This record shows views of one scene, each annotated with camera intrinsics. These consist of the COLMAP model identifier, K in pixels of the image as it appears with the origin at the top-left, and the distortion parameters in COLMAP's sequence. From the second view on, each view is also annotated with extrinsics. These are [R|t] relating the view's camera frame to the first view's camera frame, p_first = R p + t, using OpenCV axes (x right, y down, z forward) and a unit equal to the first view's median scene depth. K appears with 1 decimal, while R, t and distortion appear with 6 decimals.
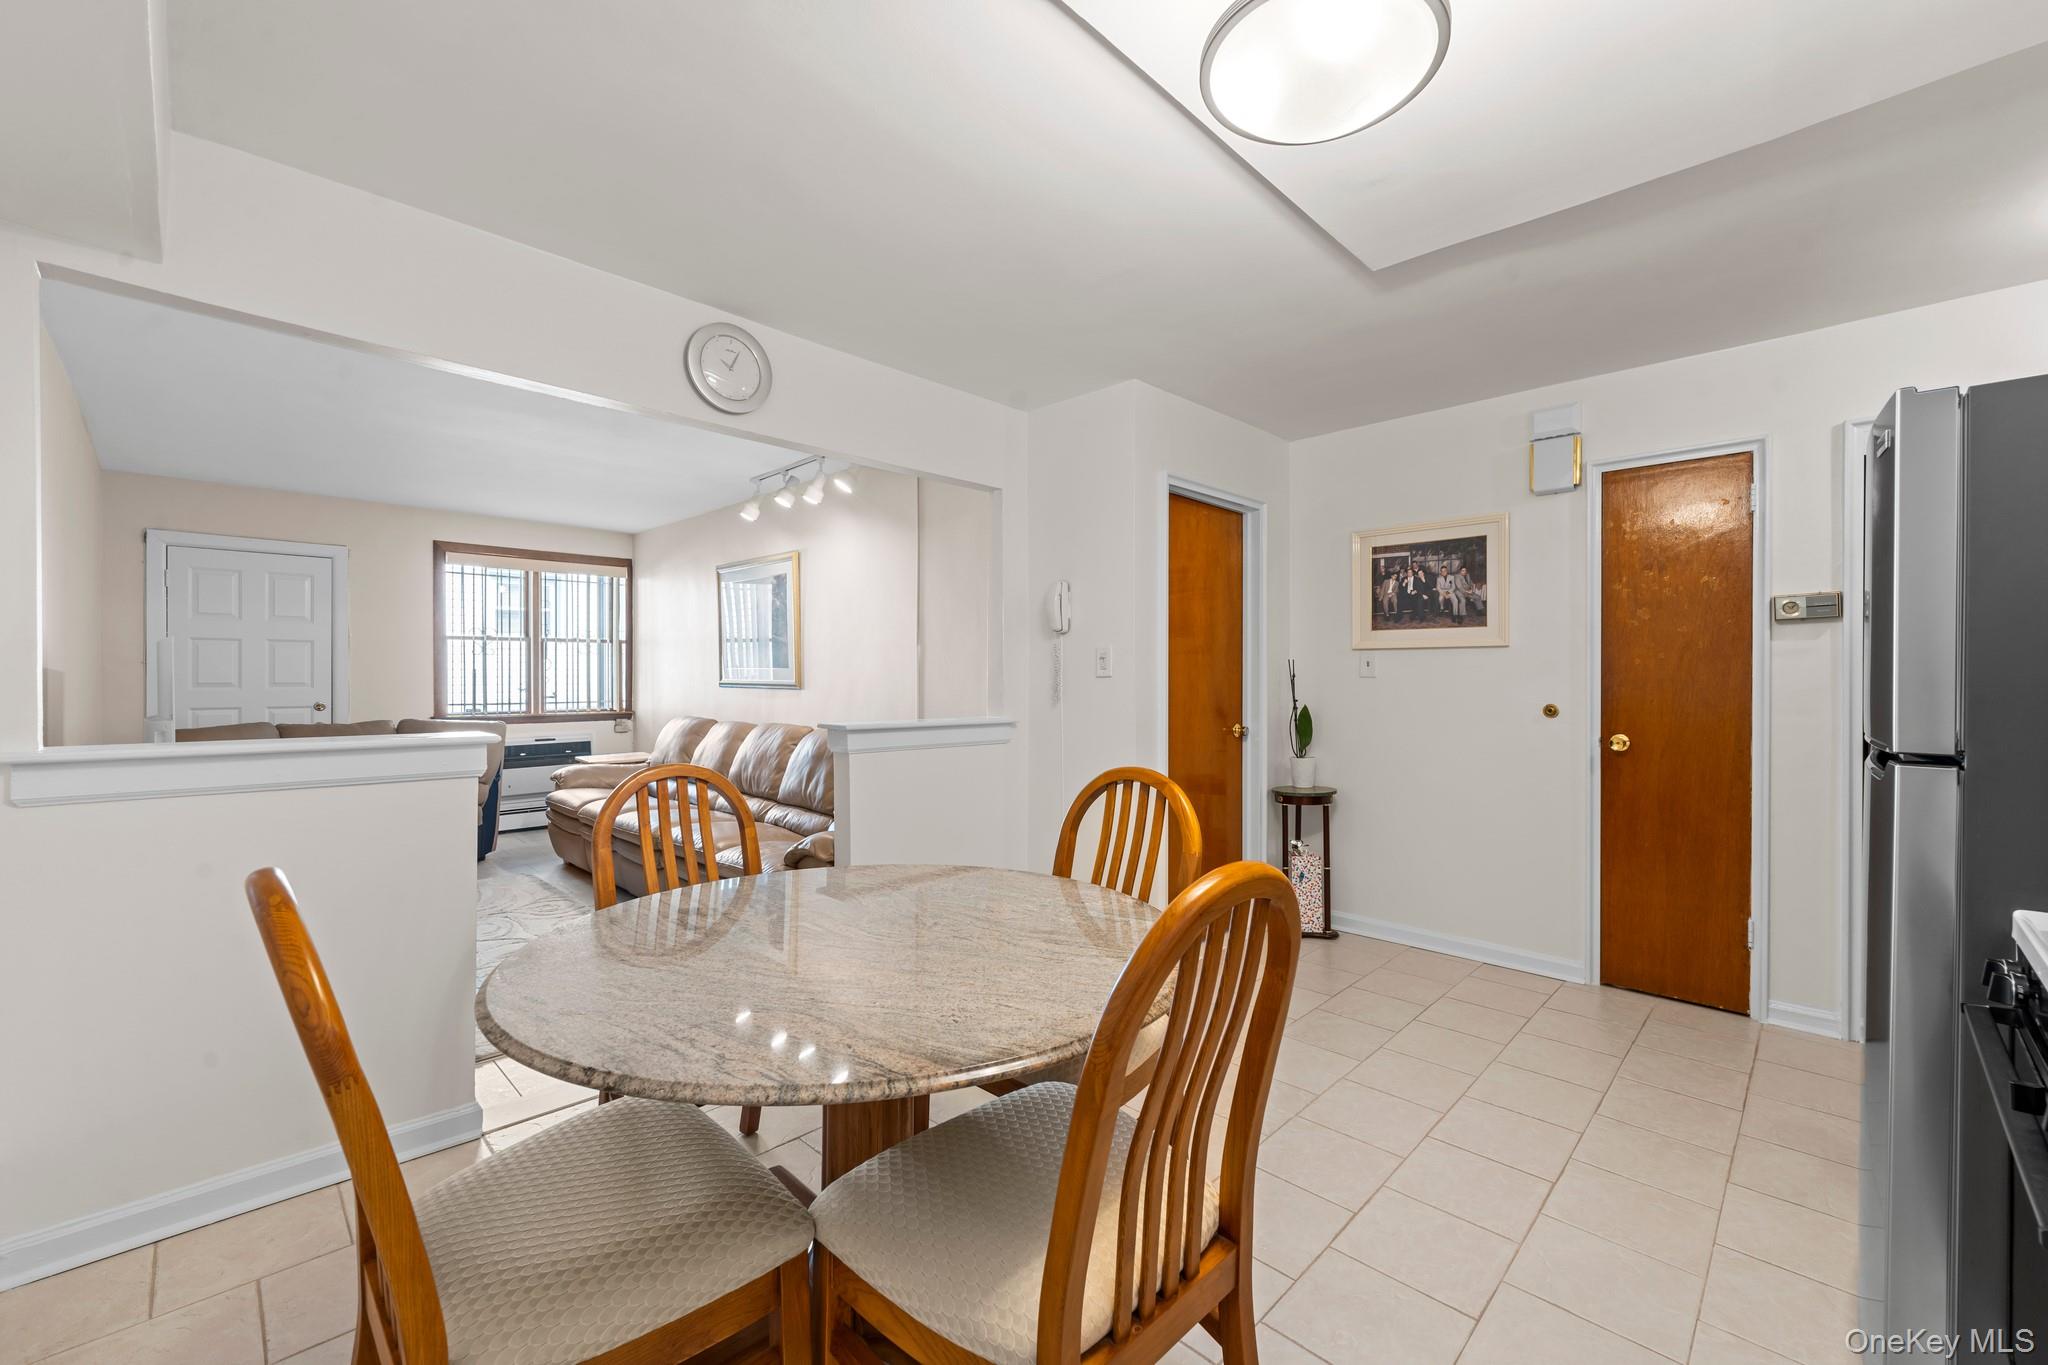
lens RADIAL K [[820.5, 0, 1021.8], [0, 820.5, 675.6], [0, 0, 1]] dist [0.001142, 0.000118]
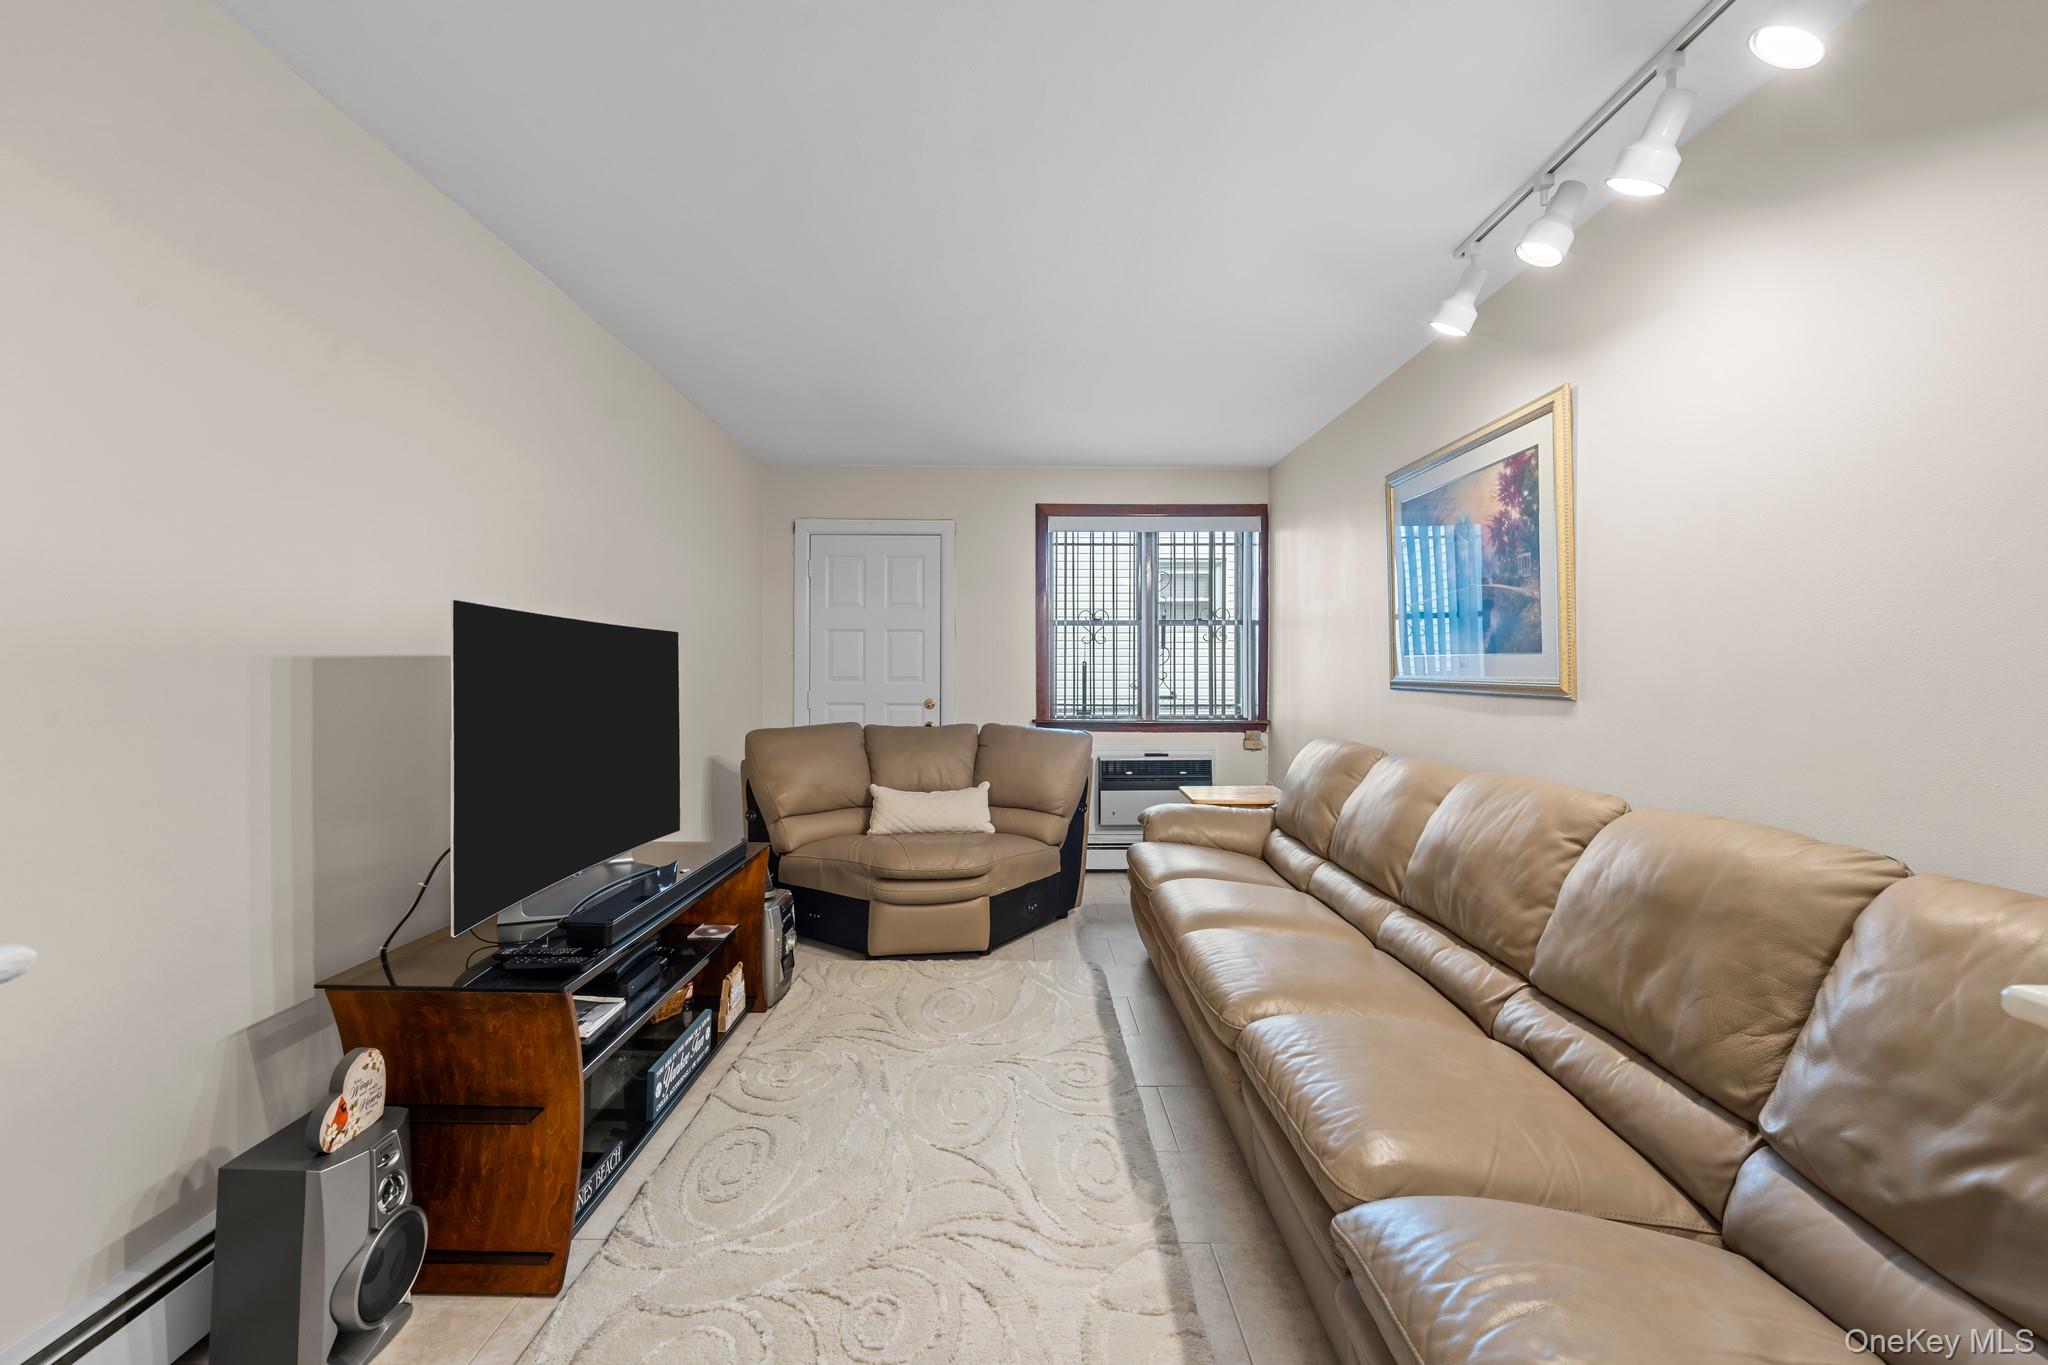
lens RADIAL K [[834.4, 0, 1024.8], [0, 834.4, 671.2], [0, 0, 1]] dist [-0.000106, -0.000156]
pose [[0.712579, 0.001679, -0.701590, -0.141419], [-0.002687, 0.999996, -0.000336, 0.002262], [0.701587, 0.002124, 0.712581, 0.403180]]
